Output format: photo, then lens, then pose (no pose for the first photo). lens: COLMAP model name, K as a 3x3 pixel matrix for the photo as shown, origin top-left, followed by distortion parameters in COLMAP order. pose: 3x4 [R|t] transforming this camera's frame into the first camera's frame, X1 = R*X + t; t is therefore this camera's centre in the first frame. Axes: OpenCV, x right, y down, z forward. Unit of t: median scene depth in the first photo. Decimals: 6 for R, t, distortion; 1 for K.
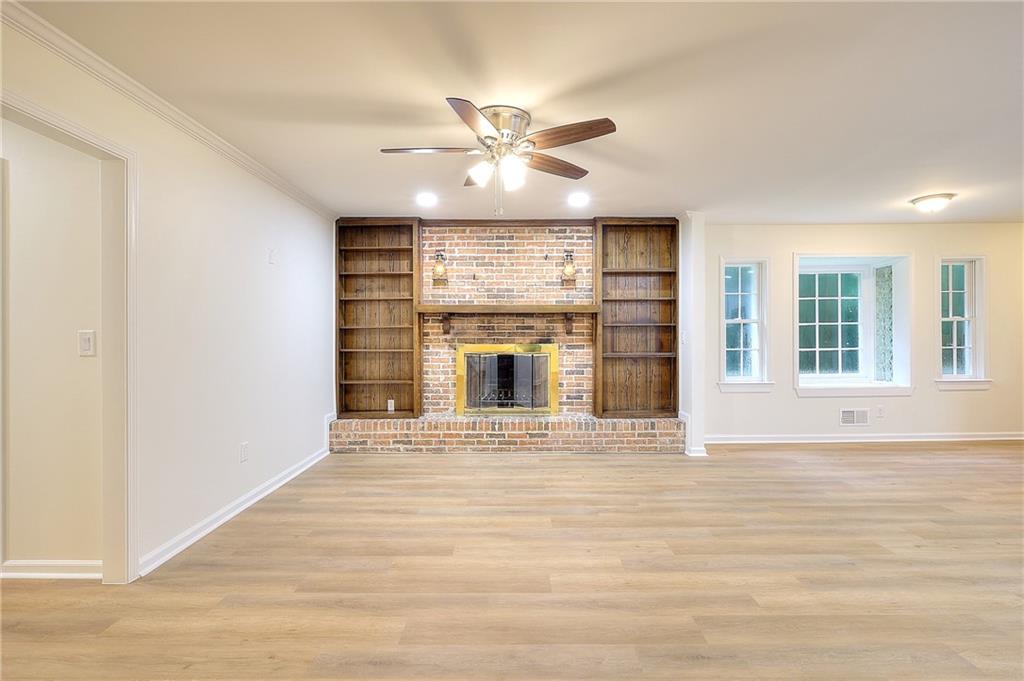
lens RADIAL K [[471.9, 0, 512.0], [0, 471.9, 333.2], [0, 0, 1]] dist [-0.003566, 0.001464]
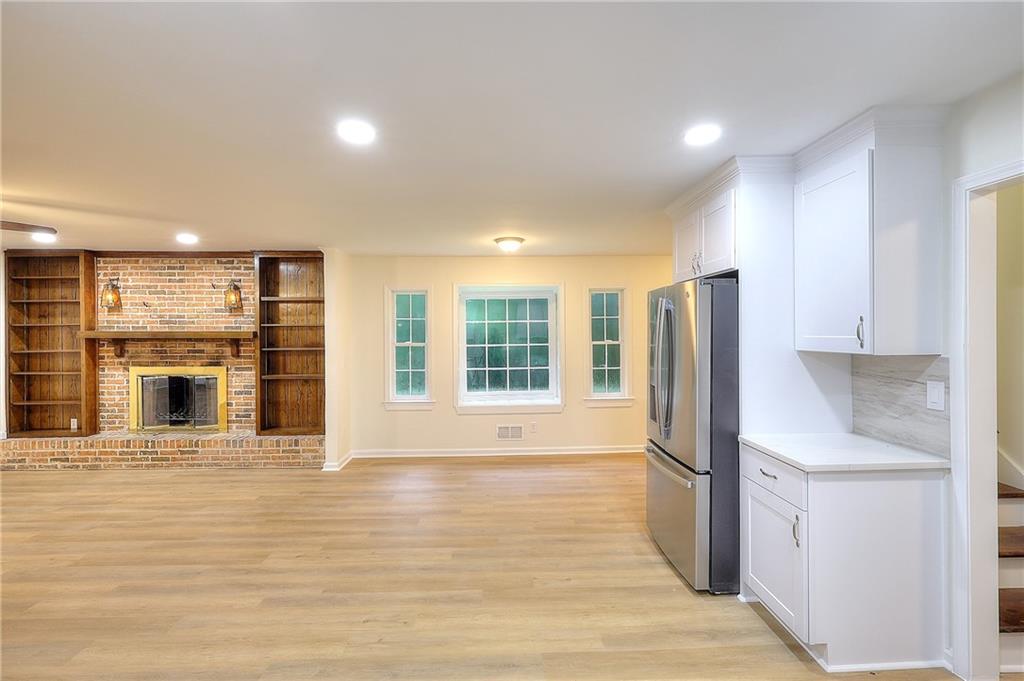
lens RADIAL K [[471.9, 0, 512.0], [0, 471.9, 333.2], [0, 0, 1]] dist [-0.003566, 0.001464]
pose [[0.999533, 0.000184, 0.030548, 0.718432], [-0.000176, 1.000000, -0.000251, -0.053386], [-0.030548, 0.000246, 0.999533, -0.097677]]
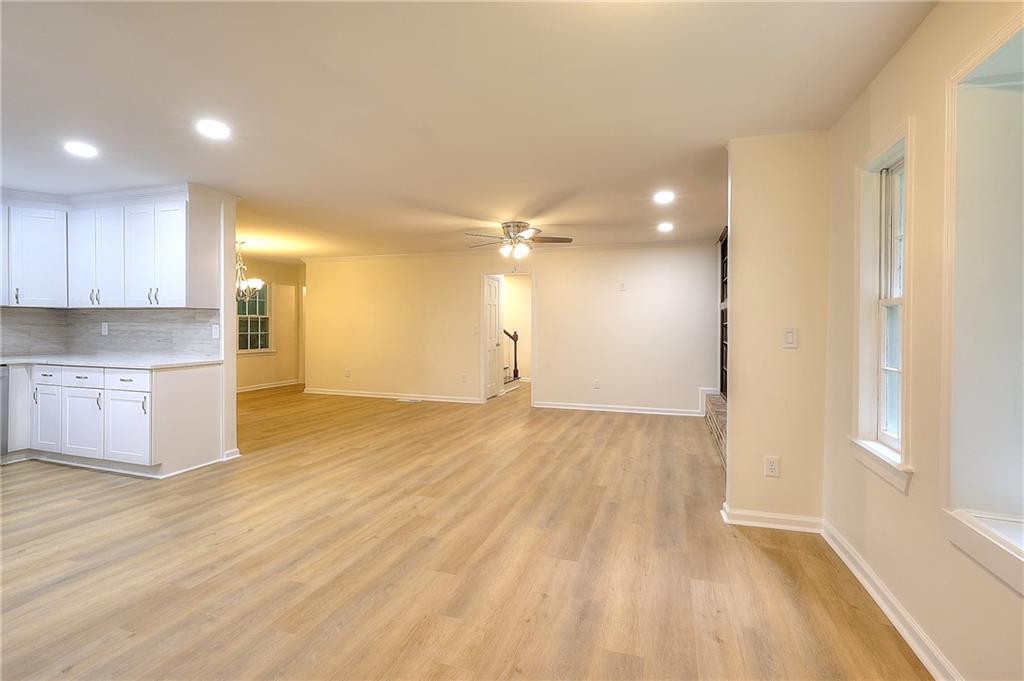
lens RADIAL K [[471.9, 0, 512.0], [0, 471.9, 333.2], [0, 0, 1]] dist [-0.003566, 0.001464]
pose [[-0.313887, 0.011539, -0.949390, 1.013921], [-0.003153, 0.999908, 0.013196, -0.001733], [0.949455, 0.007135, -0.313822, 0.851122]]
